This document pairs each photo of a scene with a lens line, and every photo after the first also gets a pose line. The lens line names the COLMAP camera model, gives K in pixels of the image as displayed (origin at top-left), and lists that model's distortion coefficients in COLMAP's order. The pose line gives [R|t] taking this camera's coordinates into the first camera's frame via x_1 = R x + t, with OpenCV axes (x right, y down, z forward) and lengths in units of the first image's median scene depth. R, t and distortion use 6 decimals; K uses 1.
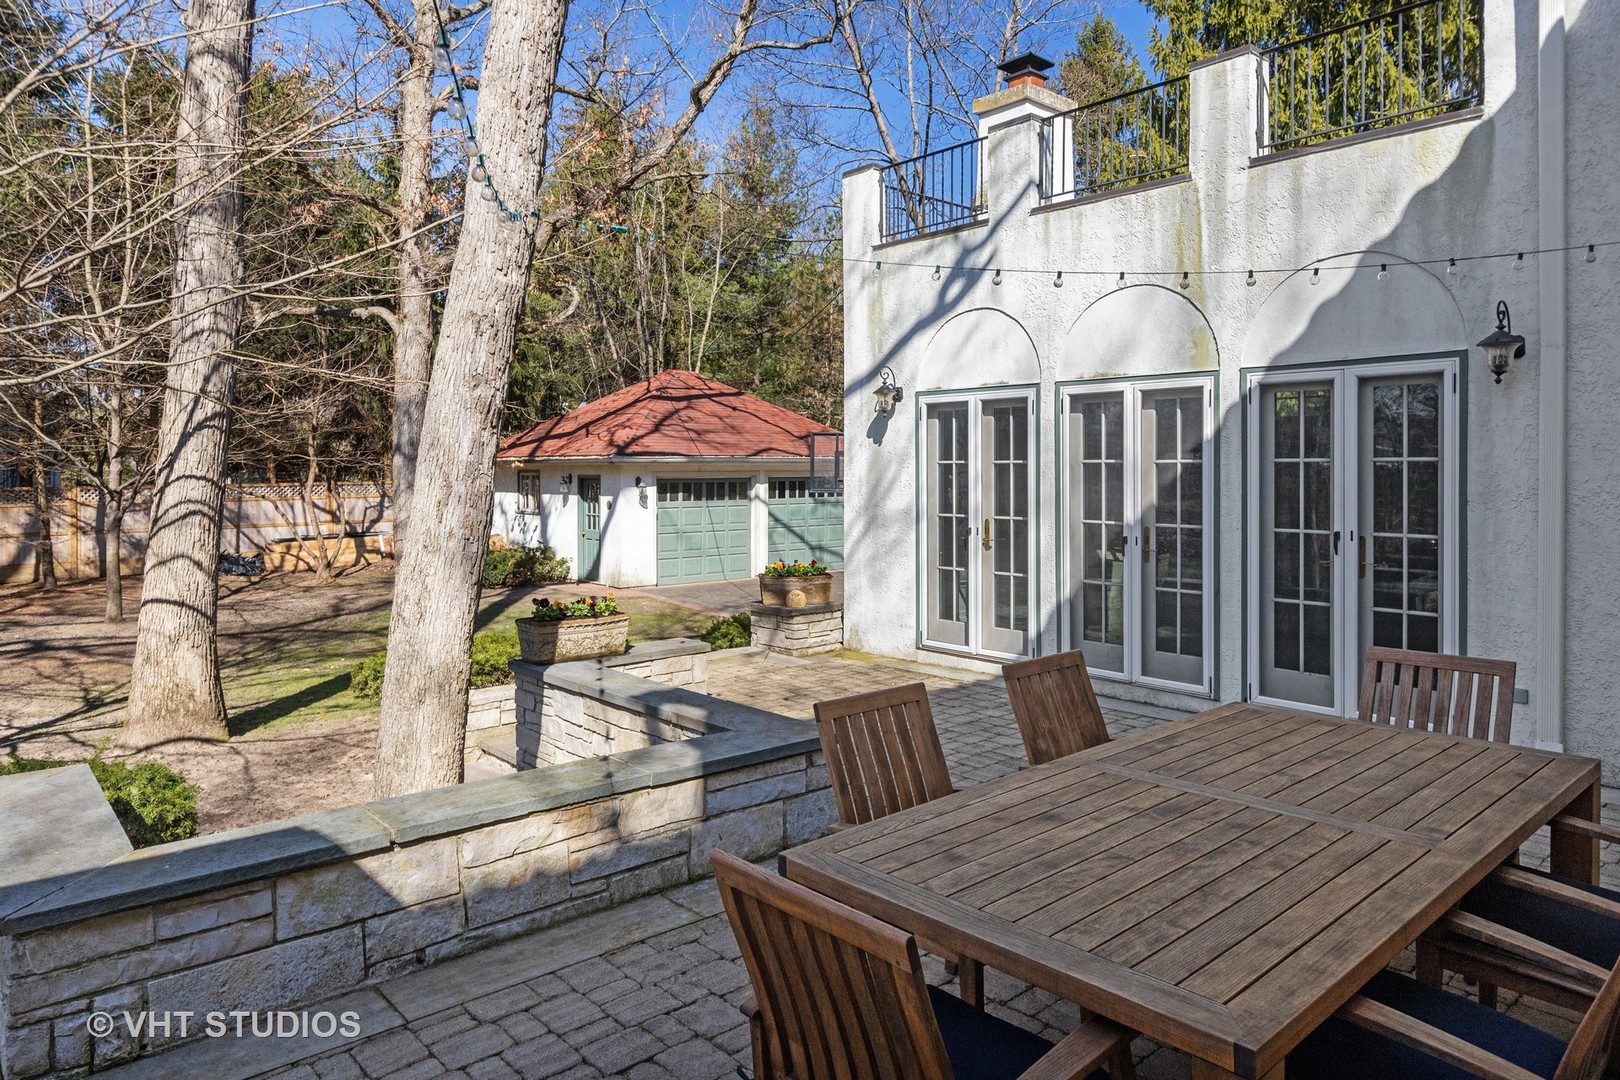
lens RADIAL K [[1015.6, 0, 810.4], [0, 1015.6, 478.8], [0, 0, 1]] dist [-0.007845, -0.003457]
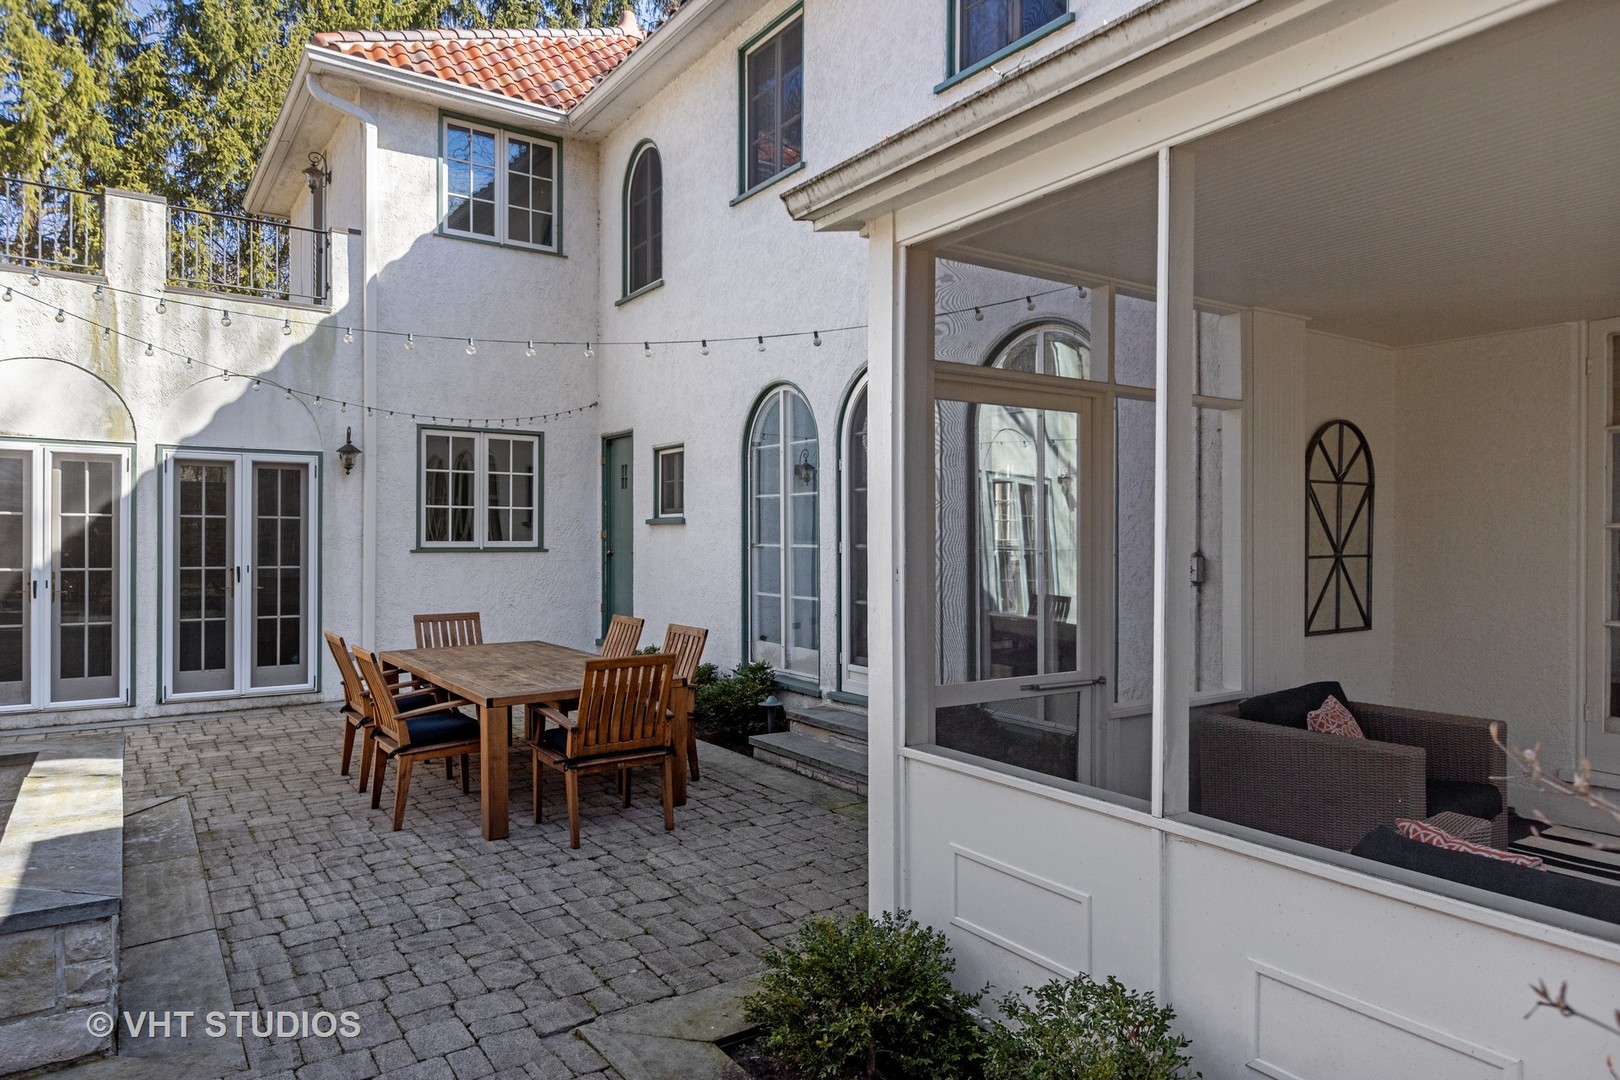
lens RADIAL K [[952.6, 0, 810.6], [0, 952.6, 535.3], [0, 0, 1]] dist [-0.003725, -0.000351]
pose [[0.110622, 0.002962, 0.993858, -0.709795], [-0.000934, 0.999995, -0.002876, 0.010212], [-0.993862, -0.000610, 0.110624, 0.037868]]
